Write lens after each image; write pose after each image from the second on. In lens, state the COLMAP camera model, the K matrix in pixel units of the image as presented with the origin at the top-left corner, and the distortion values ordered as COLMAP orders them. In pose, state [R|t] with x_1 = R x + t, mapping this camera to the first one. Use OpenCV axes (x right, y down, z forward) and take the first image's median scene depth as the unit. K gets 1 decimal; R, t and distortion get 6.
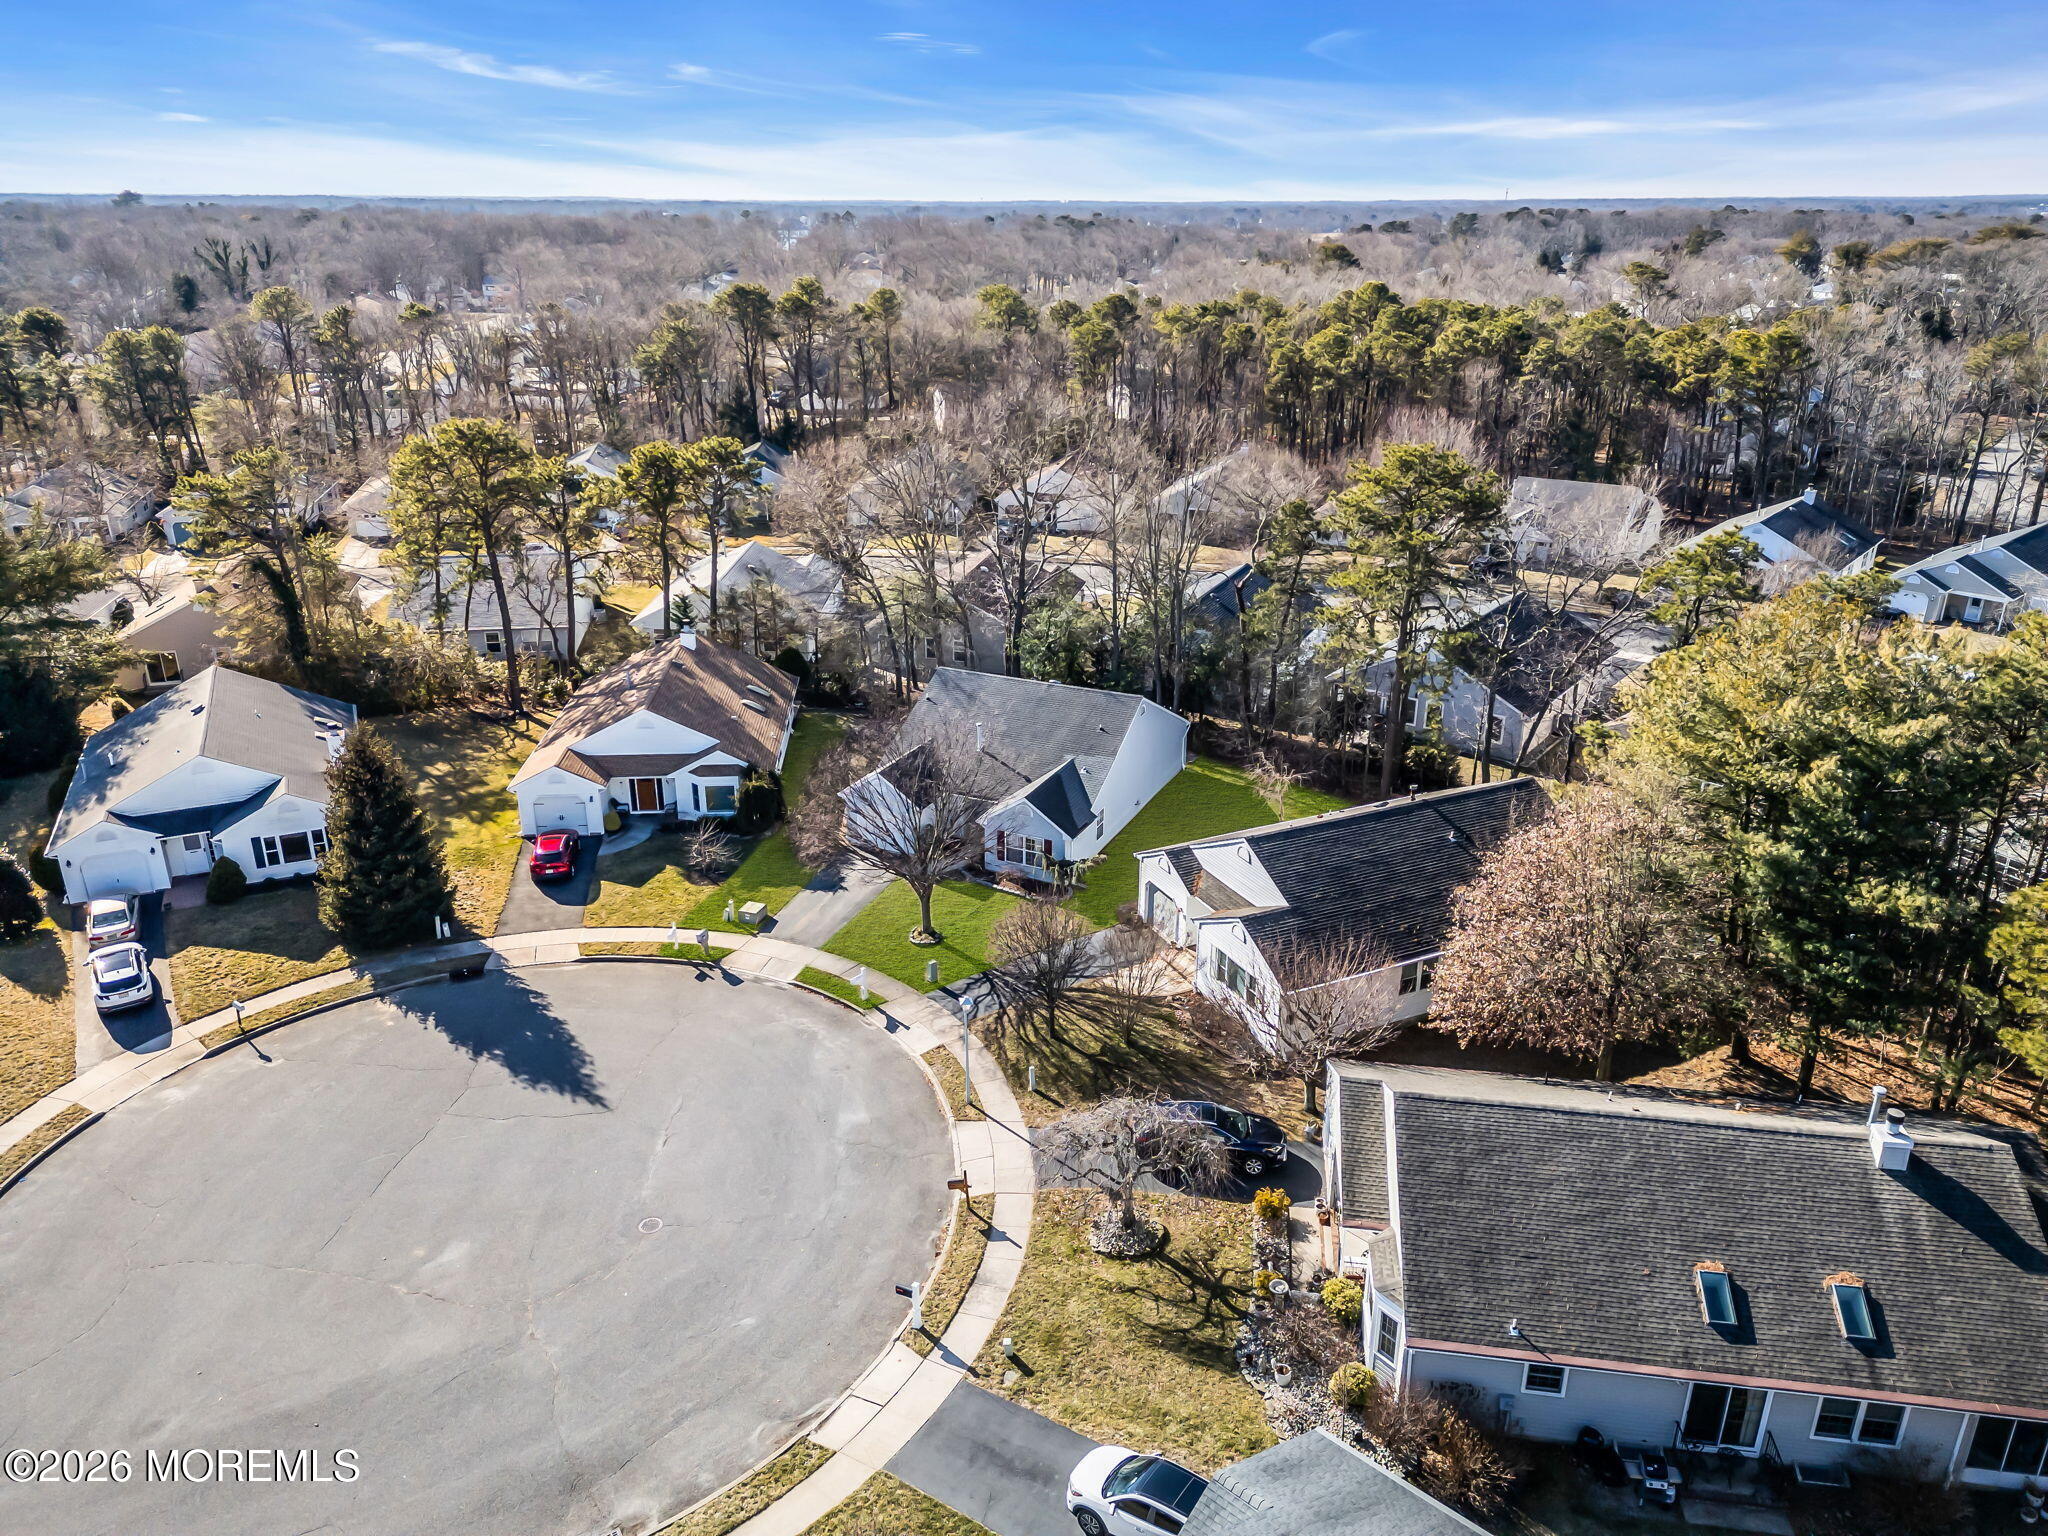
lens RADIAL K [[1414.9, 0, 1031.2], [0, 1414.9, 777.0], [0, 0, 1]] dist [0.096408, -0.109177]
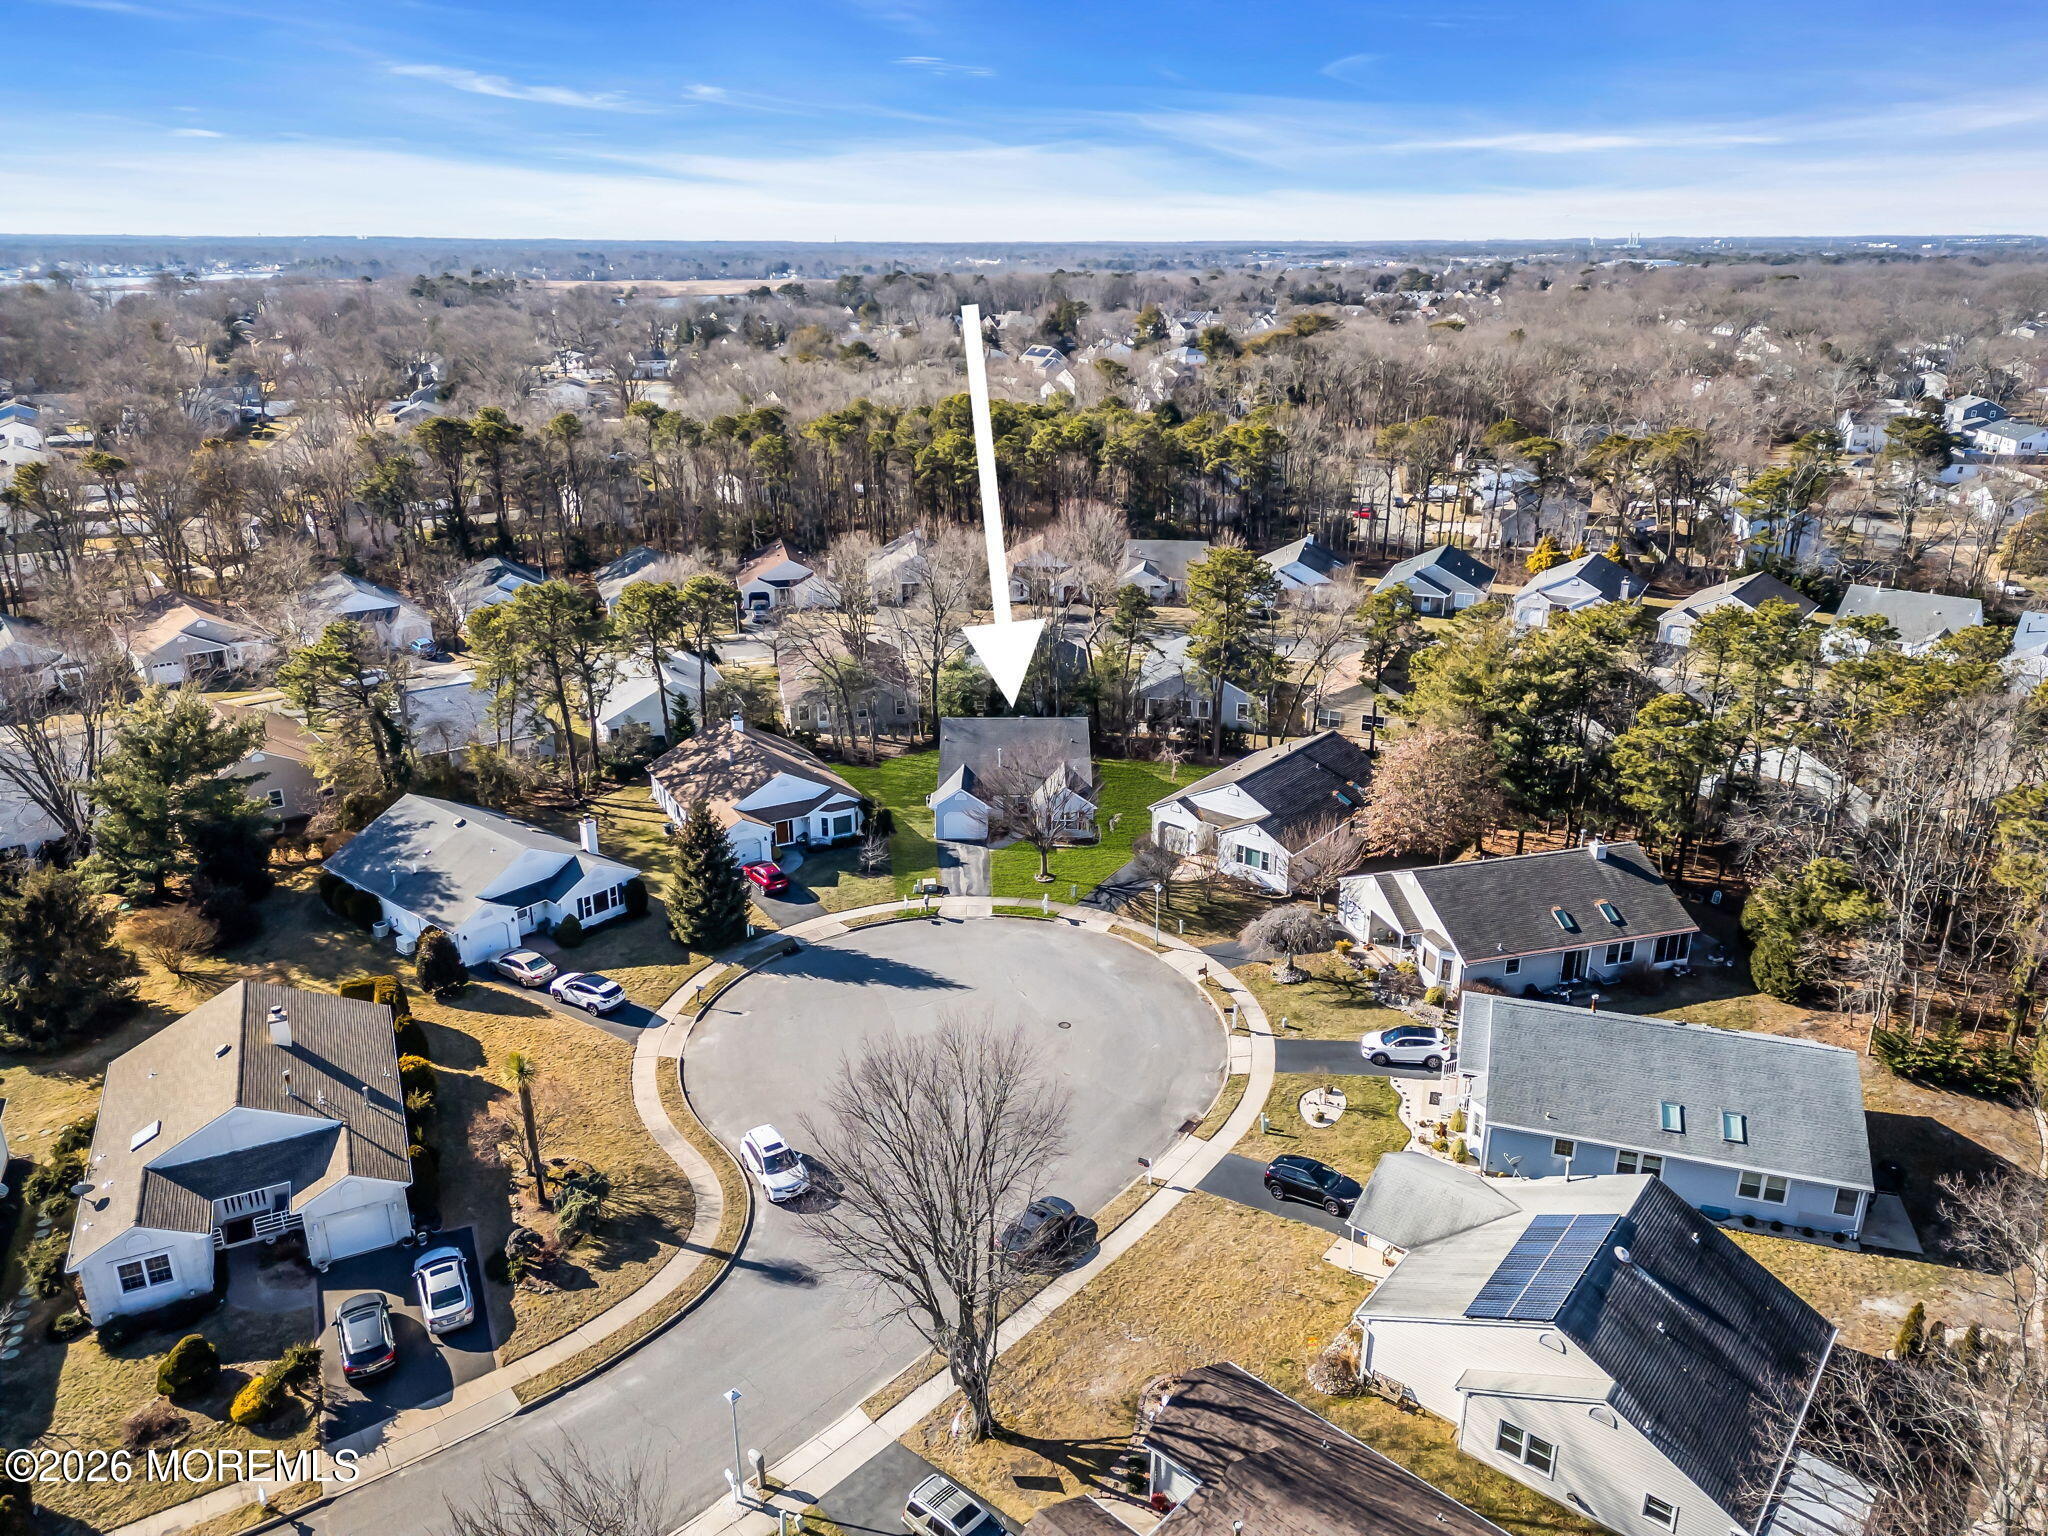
lens RADIAL K [[1414.9, 0, 1031.2], [0, 1414.9, 777.0], [0, 0, 1]] dist [0.096408, -0.109177]
pose [[0.907033, -0.149604, 0.393585, -0.709639], [0.158176, 0.987352, 0.010775, -0.021815], [-0.390219, 0.052483, 0.919225, -0.494052]]
